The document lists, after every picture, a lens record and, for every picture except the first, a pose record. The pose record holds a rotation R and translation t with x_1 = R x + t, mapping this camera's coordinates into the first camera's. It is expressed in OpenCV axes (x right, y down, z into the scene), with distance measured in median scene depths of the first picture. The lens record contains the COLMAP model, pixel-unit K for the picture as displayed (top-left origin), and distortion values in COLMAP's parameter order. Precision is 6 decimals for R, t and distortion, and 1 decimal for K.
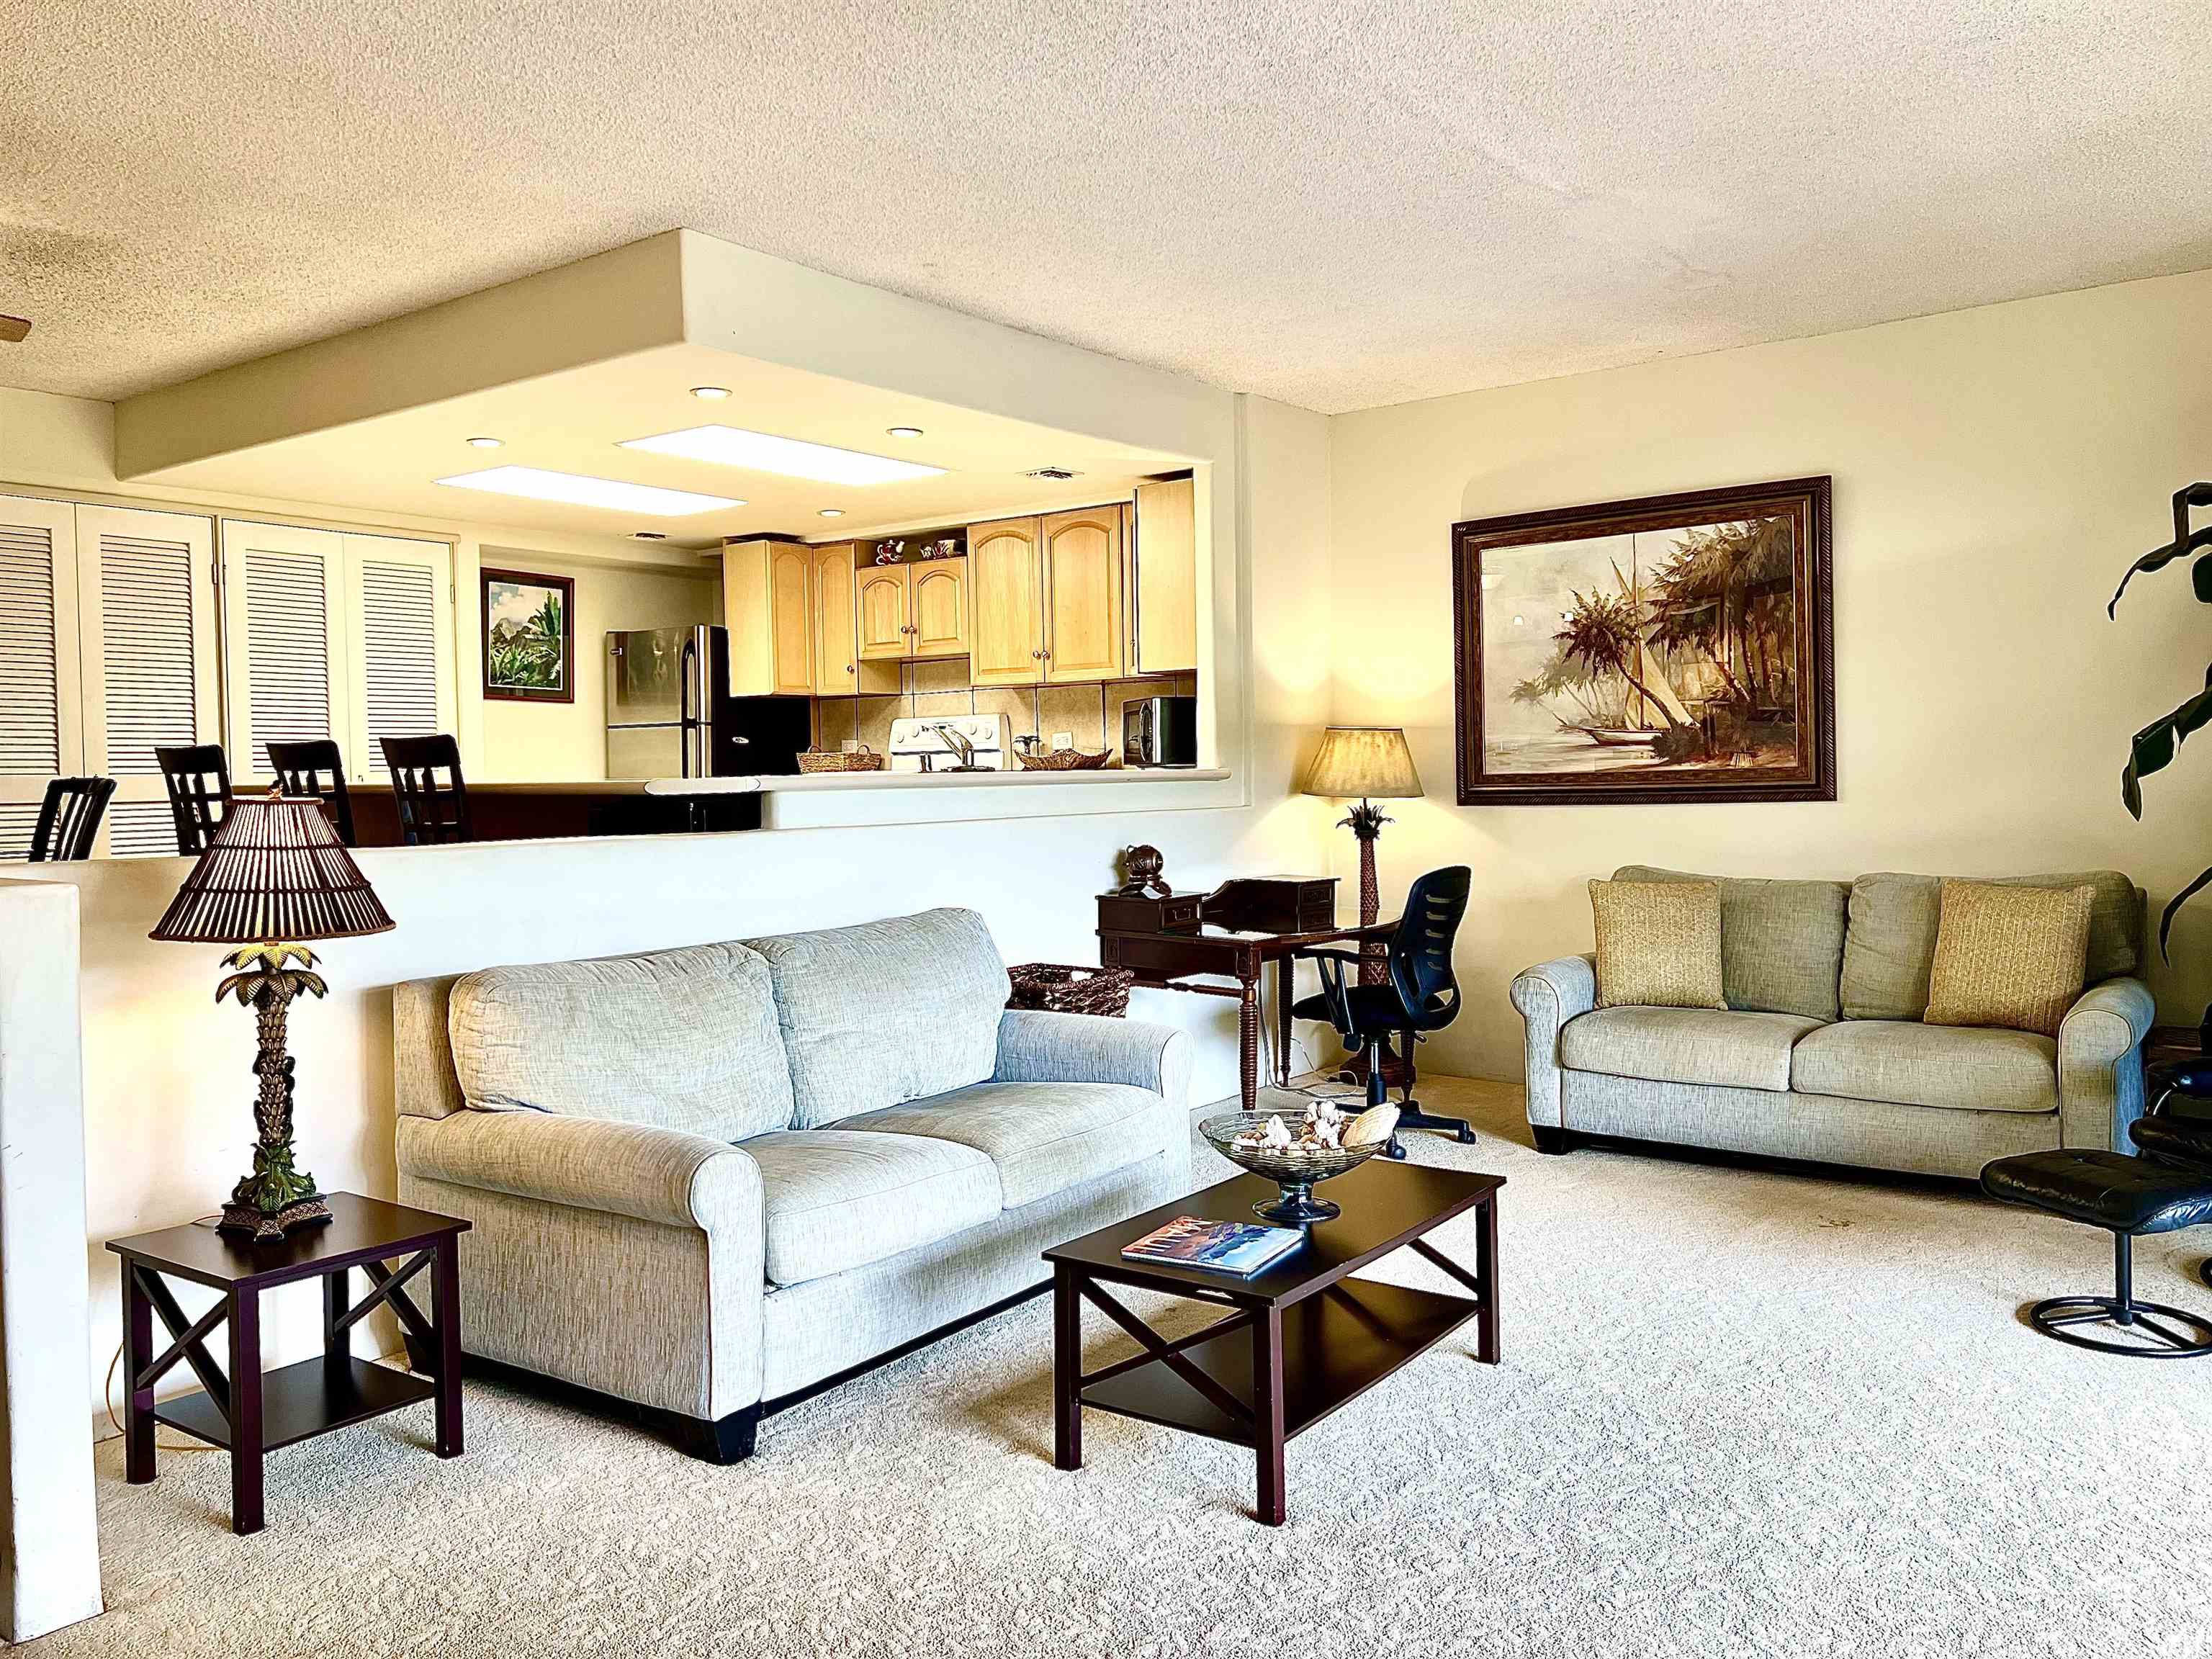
lens RADIAL K [[1661.7, 0, 1123.2], [0, 1661.7, 832.8], [0, 0, 1]] dist [0.063796, -0.047438]
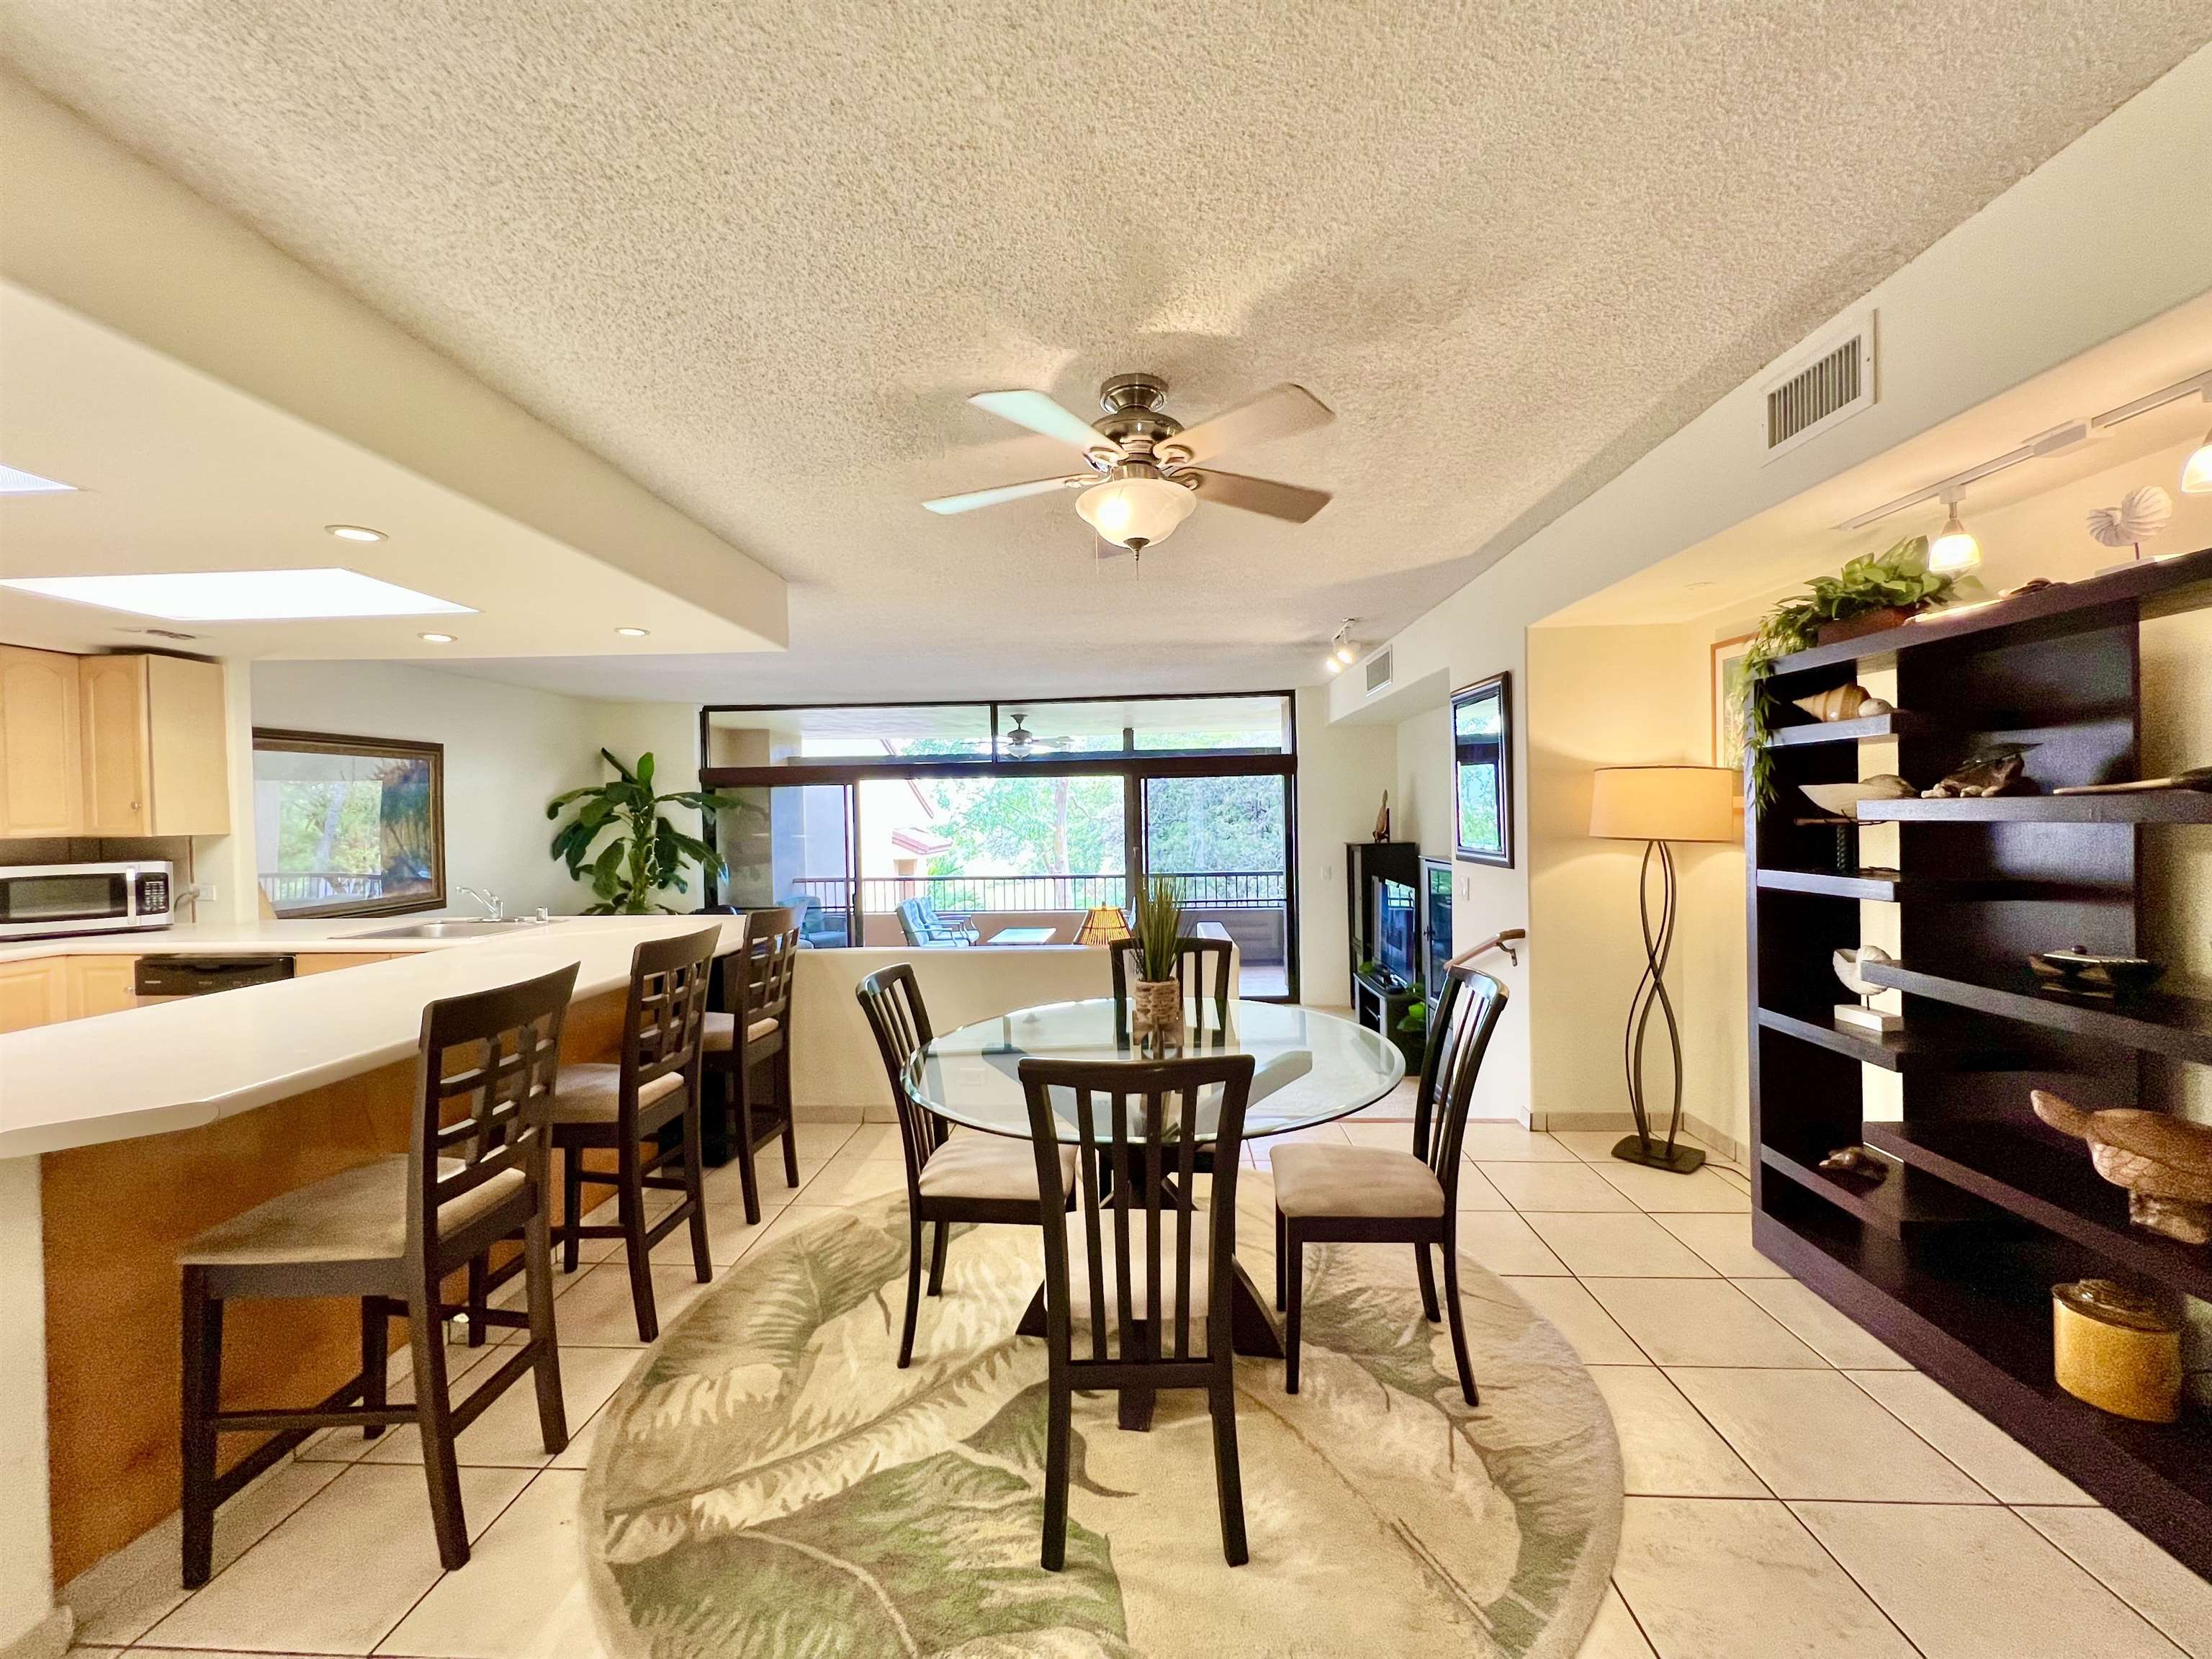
lens RADIAL K [[887.1, 0, 1104.1], [0, 887.1, 832.6], [0, 0, 1]] dist [0.000421, 0.000307]
pose [[-0.560502, 0.009472, 0.828099, -0.773019], [0.056506, 0.998042, 0.026830, -0.081689], [-0.826223, 0.061831, -0.559939, 0.836128]]
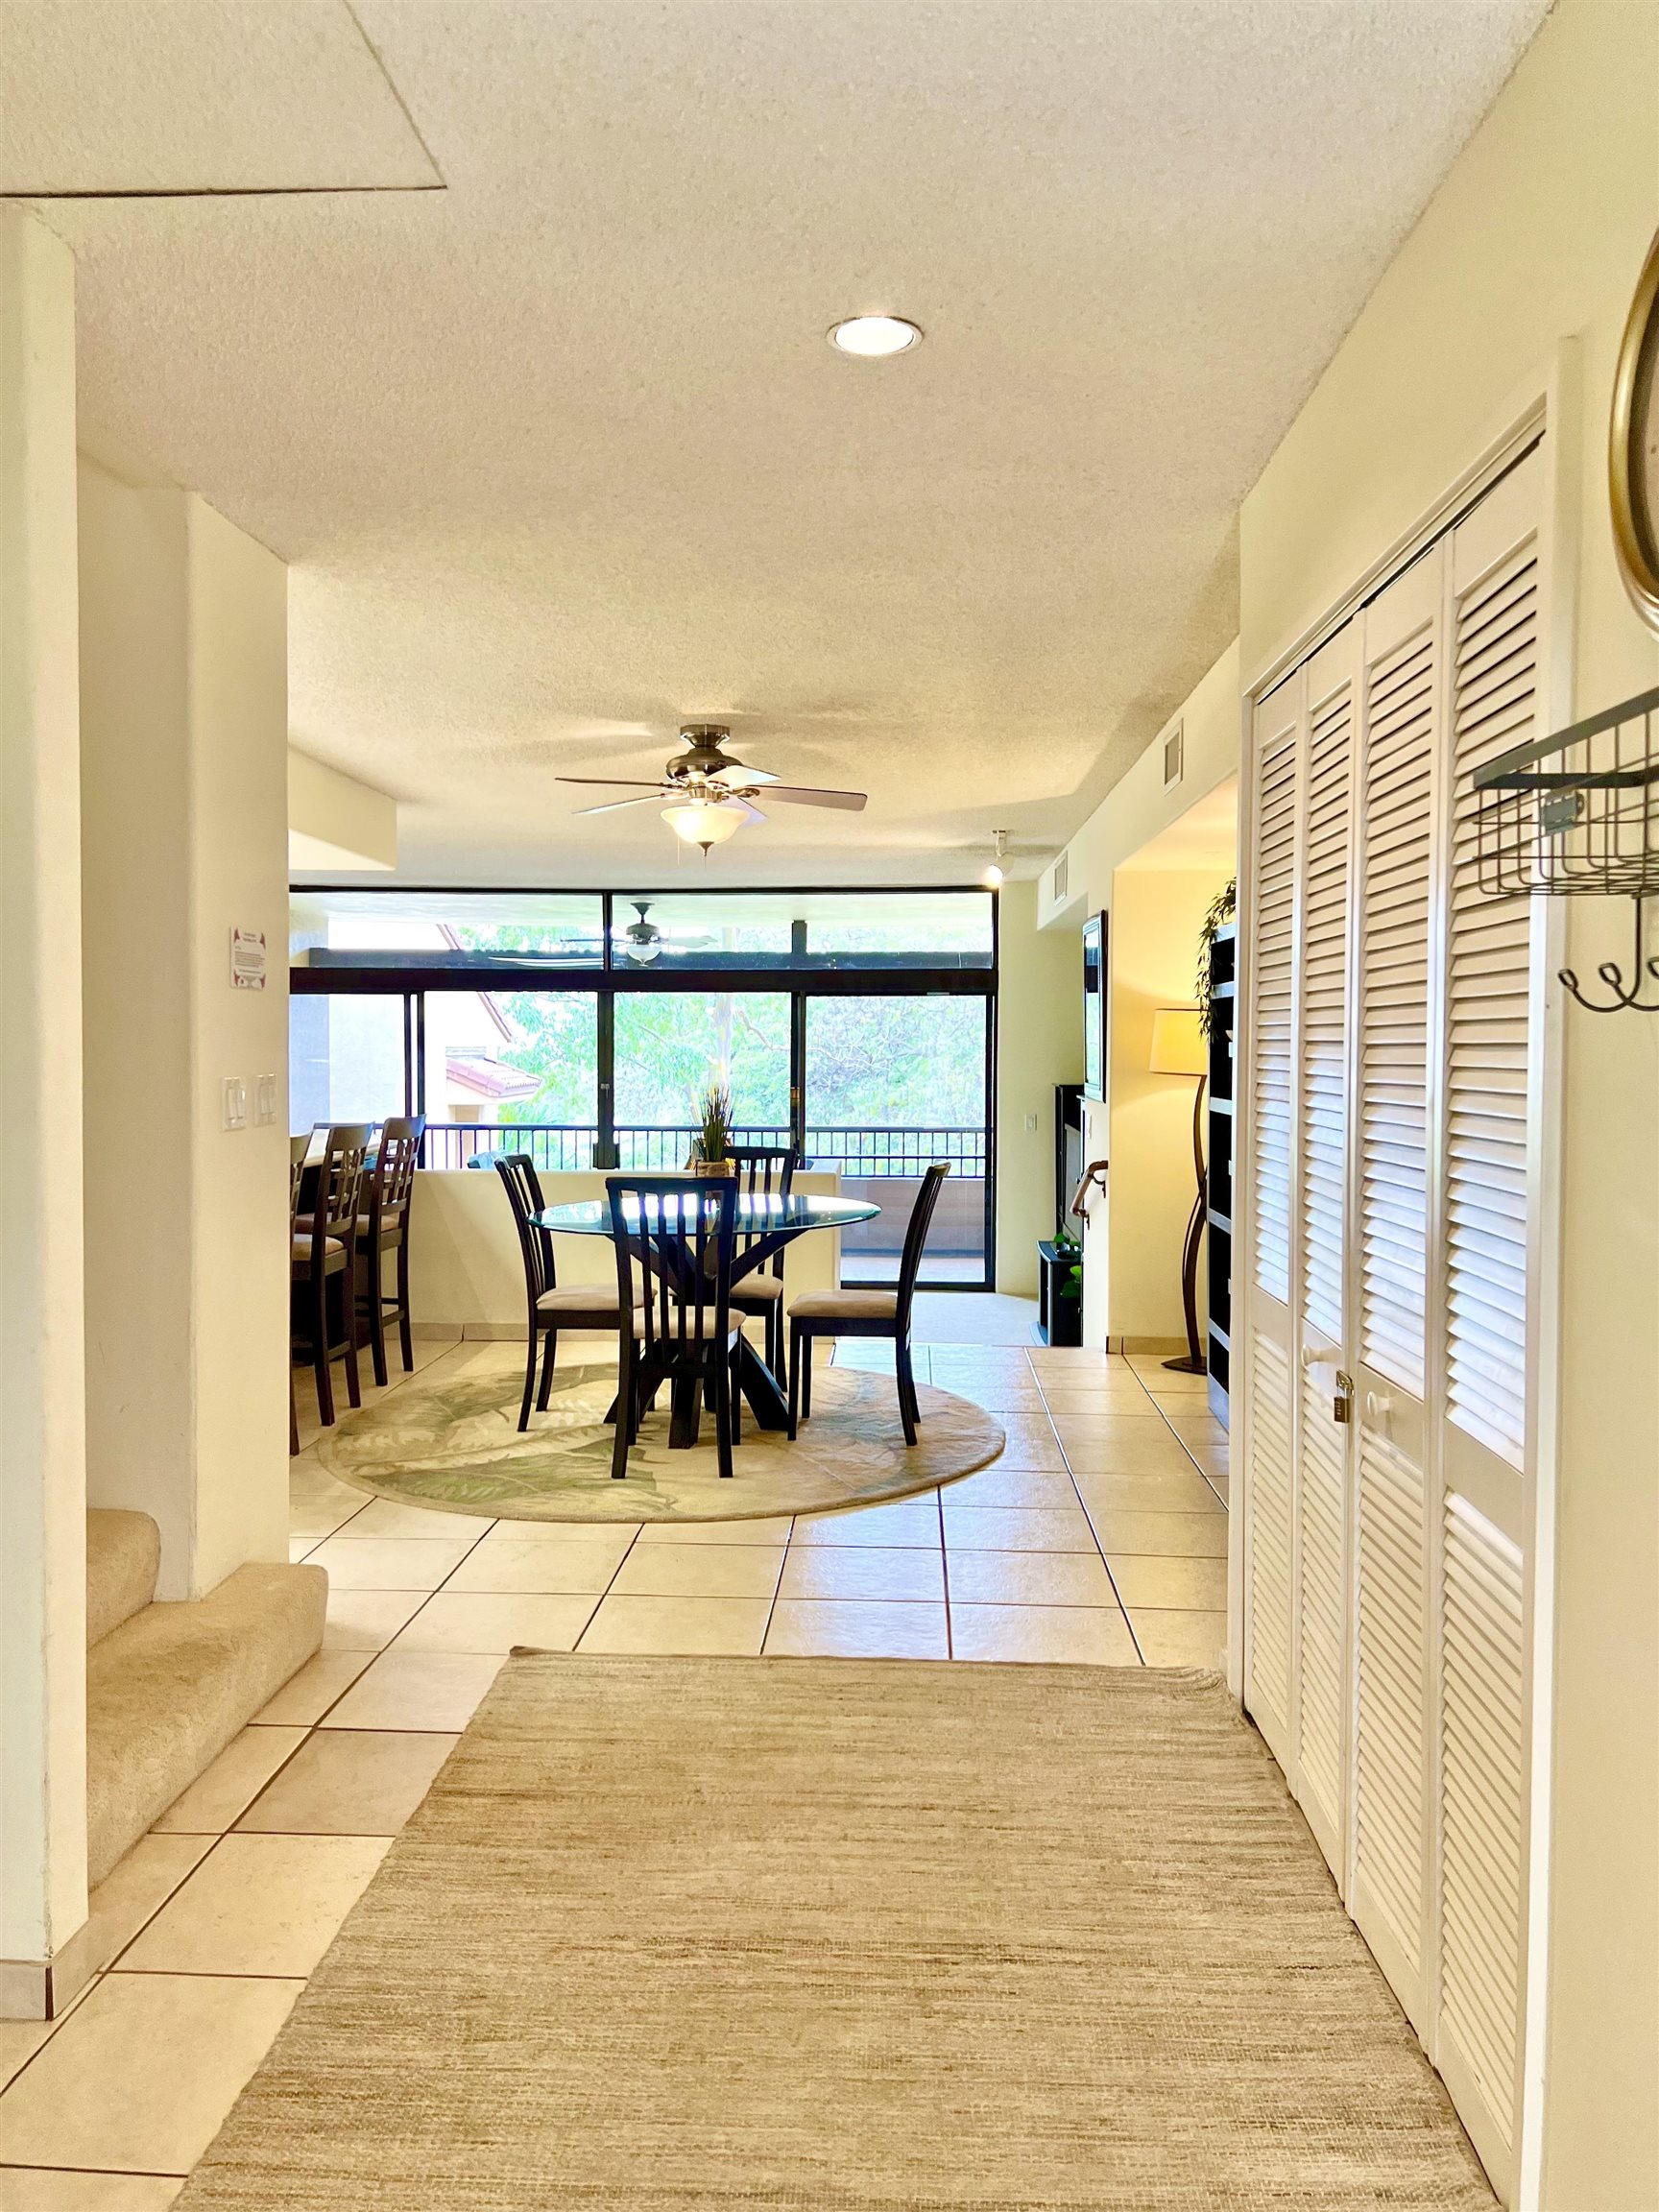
lens RADIAL K [[1661.7, 0, 846.7], [0, 1661.7, 1059.0], [0, 0, 1]] dist [0.063796, -0.047438]
pose [[-0.574556, 0.006010, 0.818443, -1.238993], [0.035165, 0.999231, 0.017349, -0.082171], [-0.817709, 0.038748, -0.574326, 1.065462]]
